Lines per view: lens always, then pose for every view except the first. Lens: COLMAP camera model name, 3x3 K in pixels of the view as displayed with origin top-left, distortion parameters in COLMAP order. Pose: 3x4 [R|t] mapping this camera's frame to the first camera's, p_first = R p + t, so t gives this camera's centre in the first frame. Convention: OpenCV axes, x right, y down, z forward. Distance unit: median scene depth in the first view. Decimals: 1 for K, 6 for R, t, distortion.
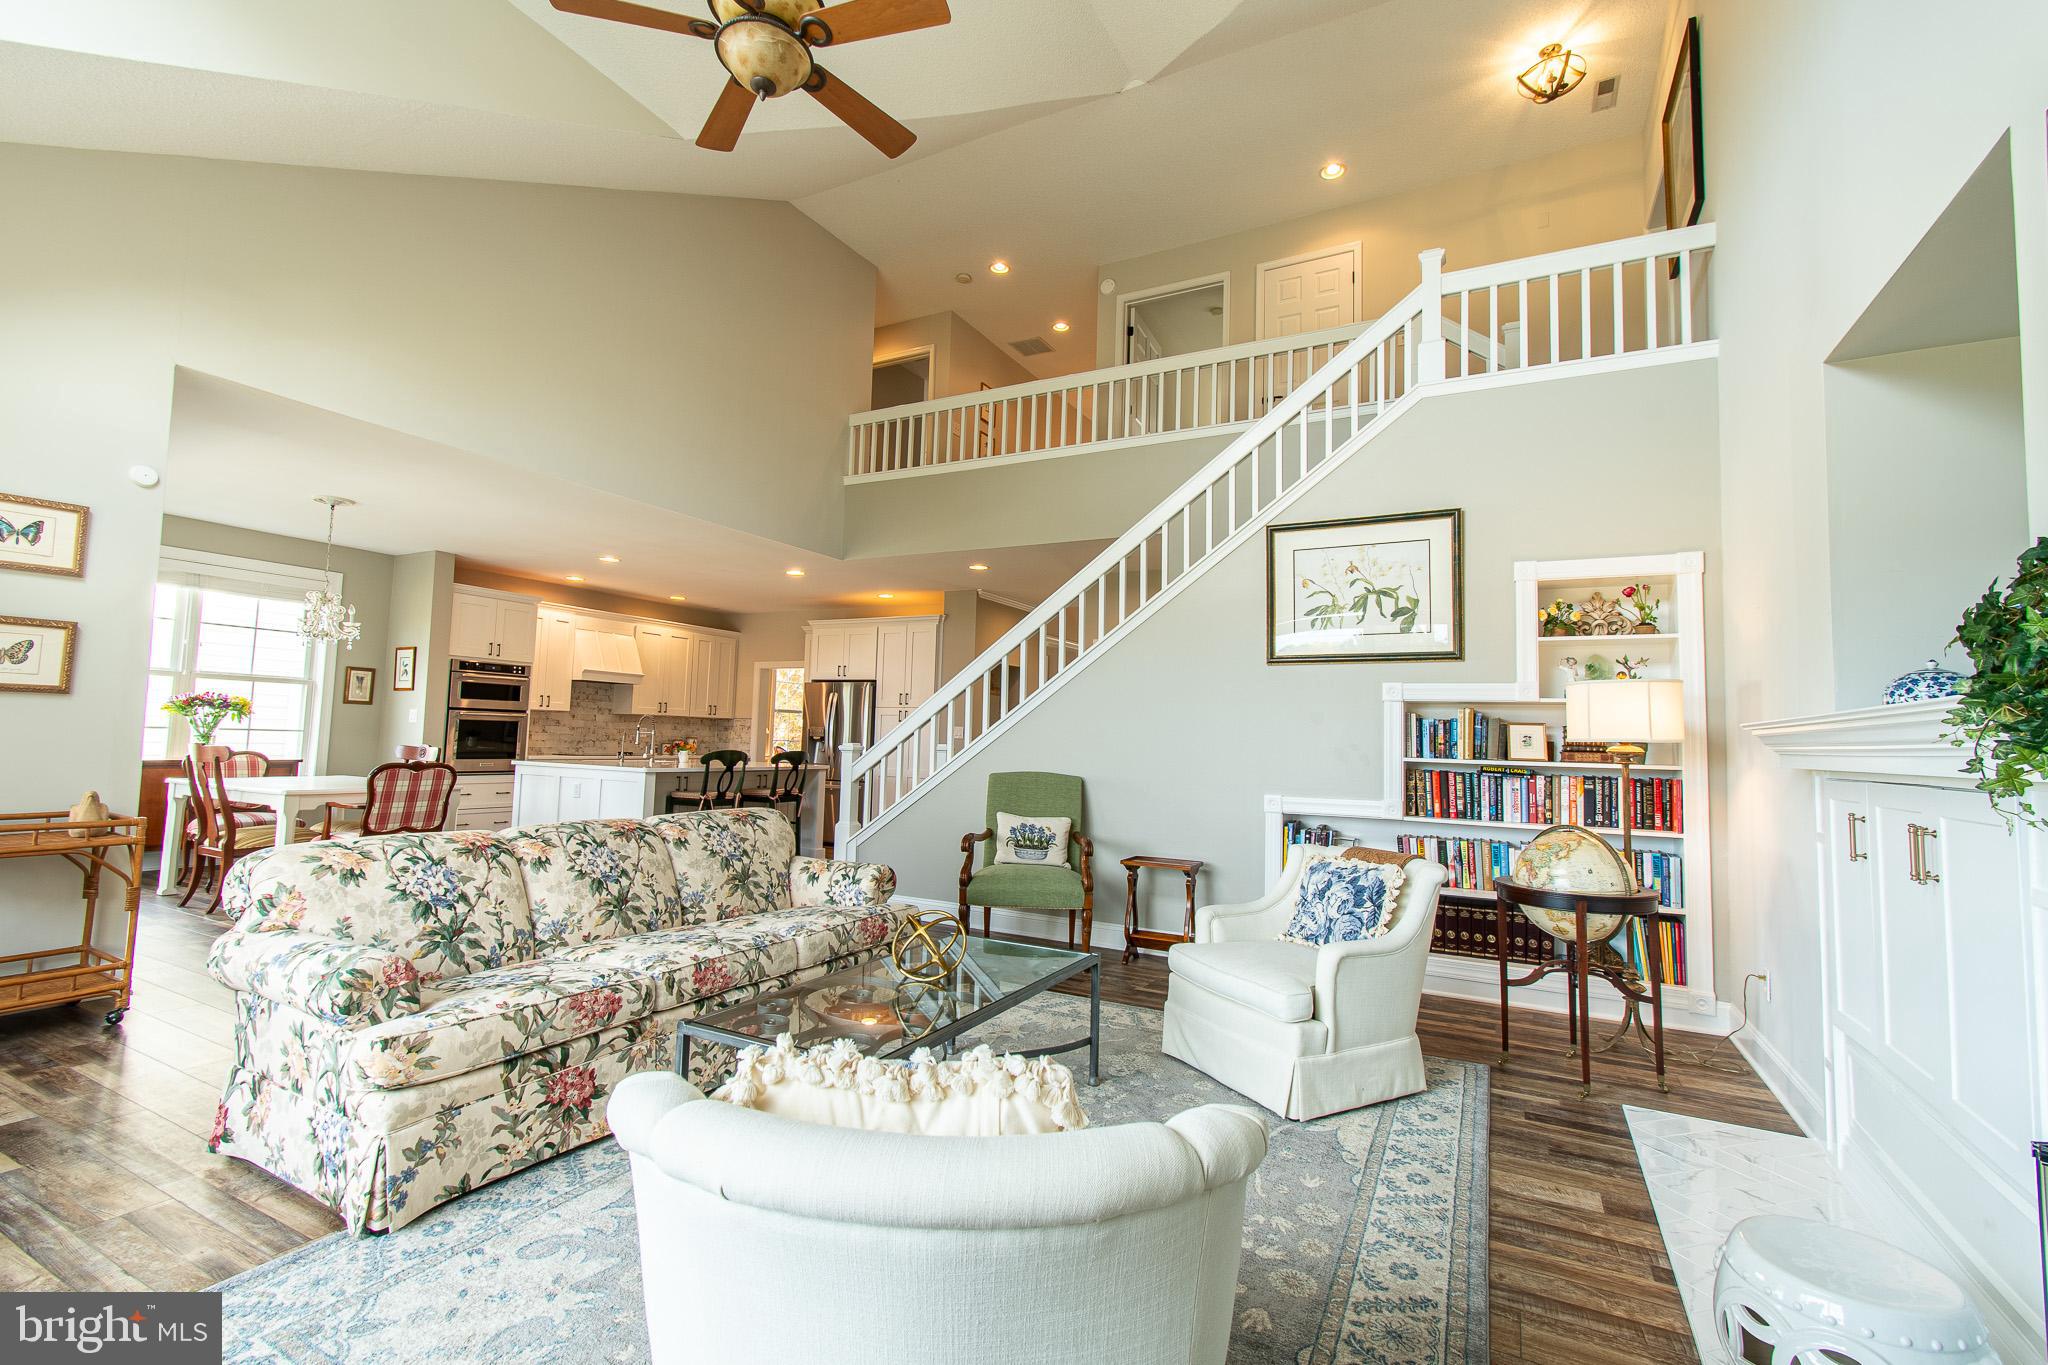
lens RADIAL K [[903.2, 0, 1020.7], [0, 903.2, 676.8], [0, 0, 1]] dist [0.002692, -0.000586]
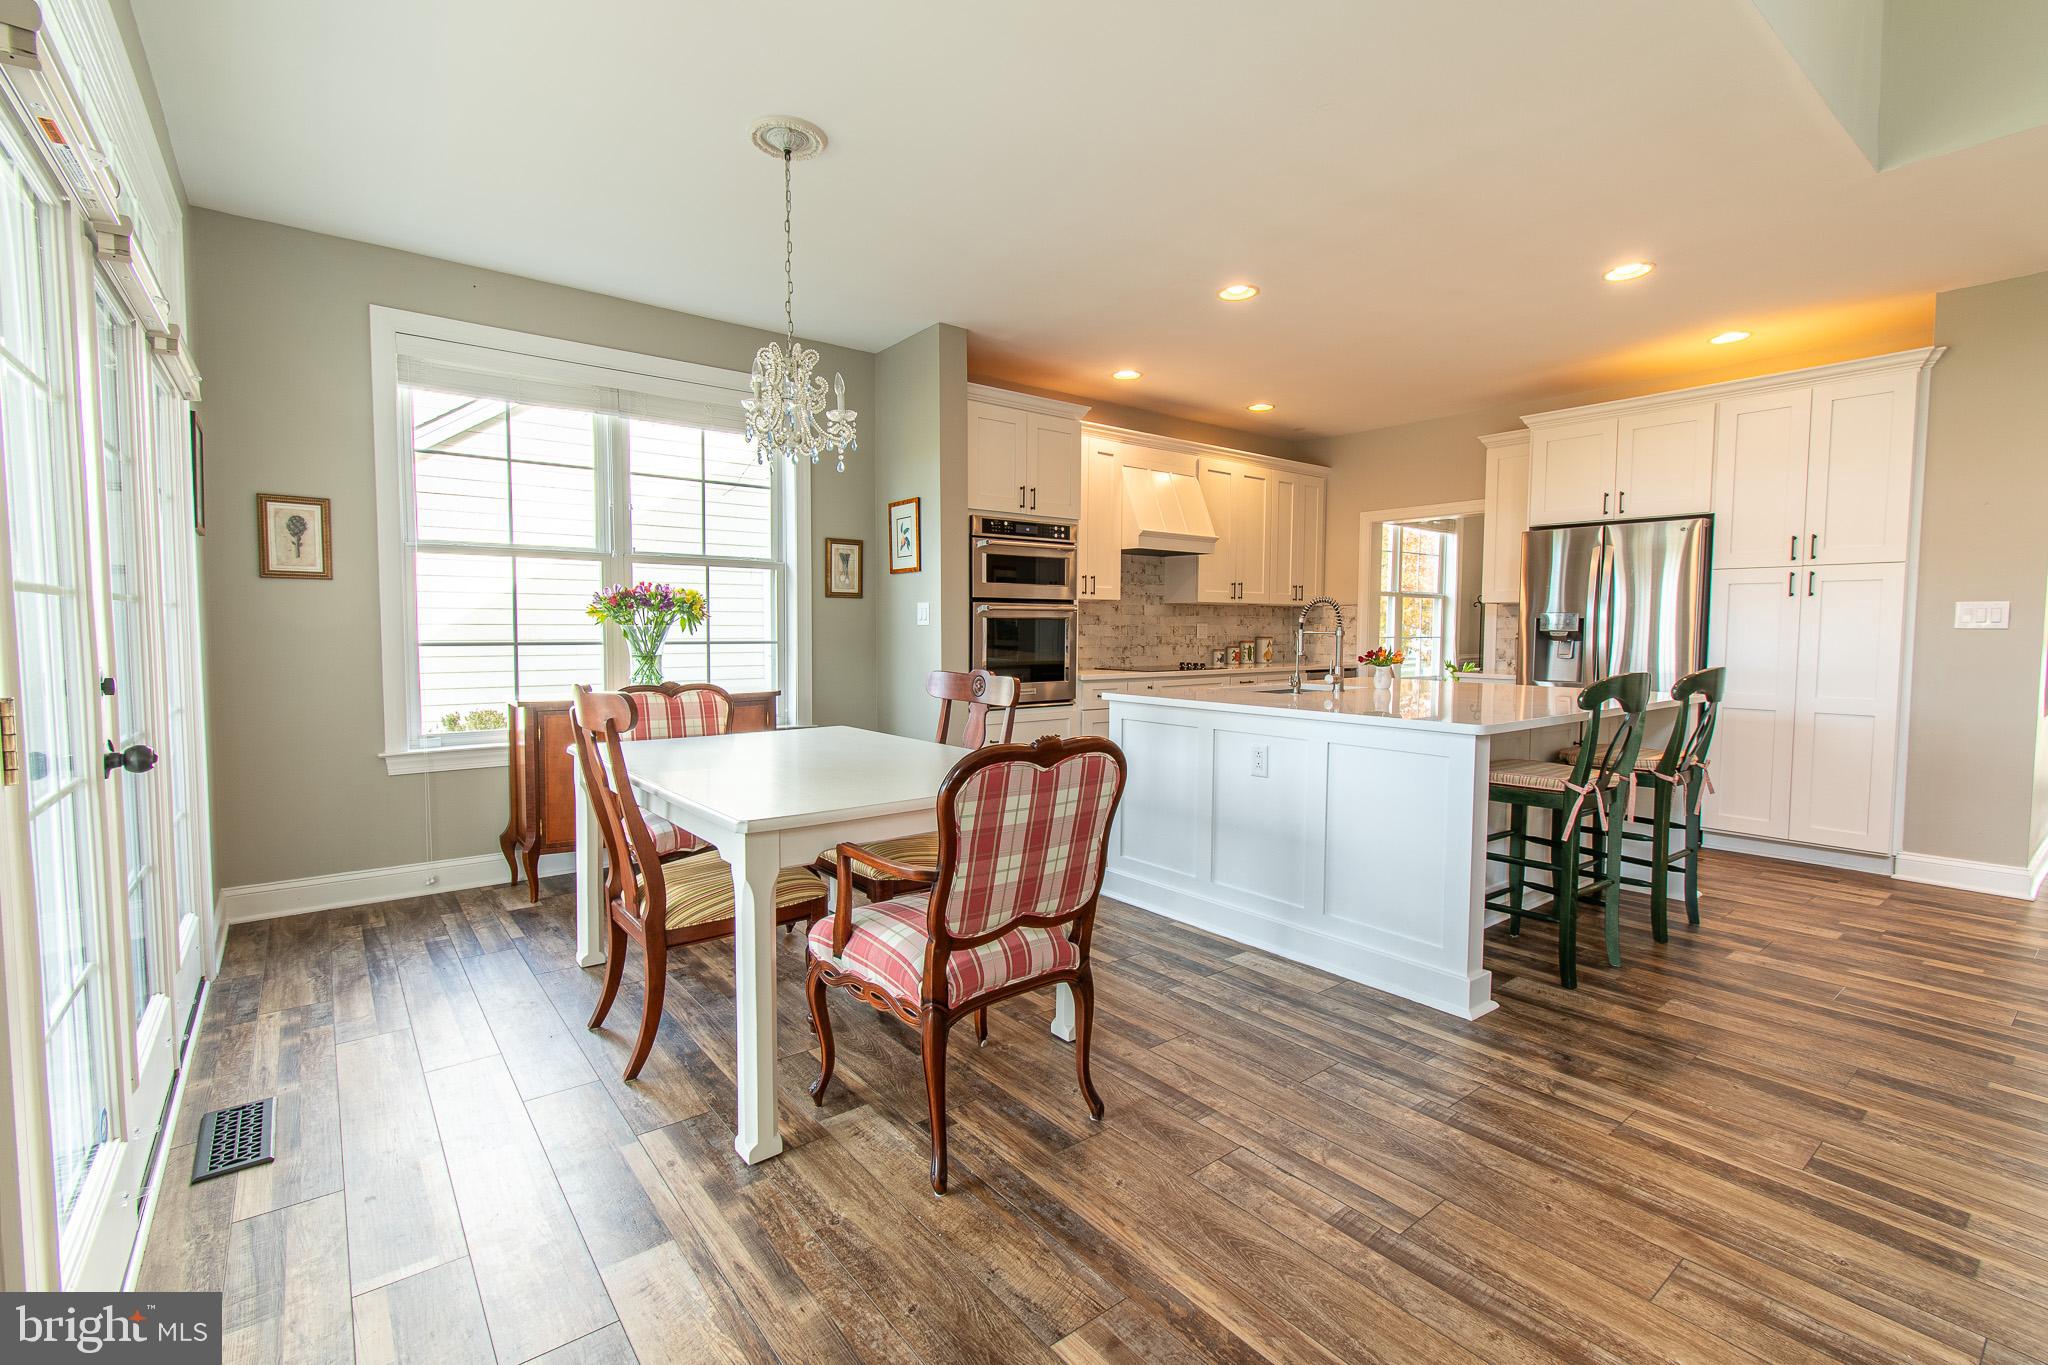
lens RADIAL K [[903.2, 0, 1020.7], [0, 903.2, 676.8], [0, 0, 1]] dist [0.002692, -0.000586]
pose [[0.916390, -0.003717, -0.400269, -0.366387], [0.051667, 0.992690, 0.109071, 0.022289], [0.396938, -0.120632, 0.909884, 0.466749]]
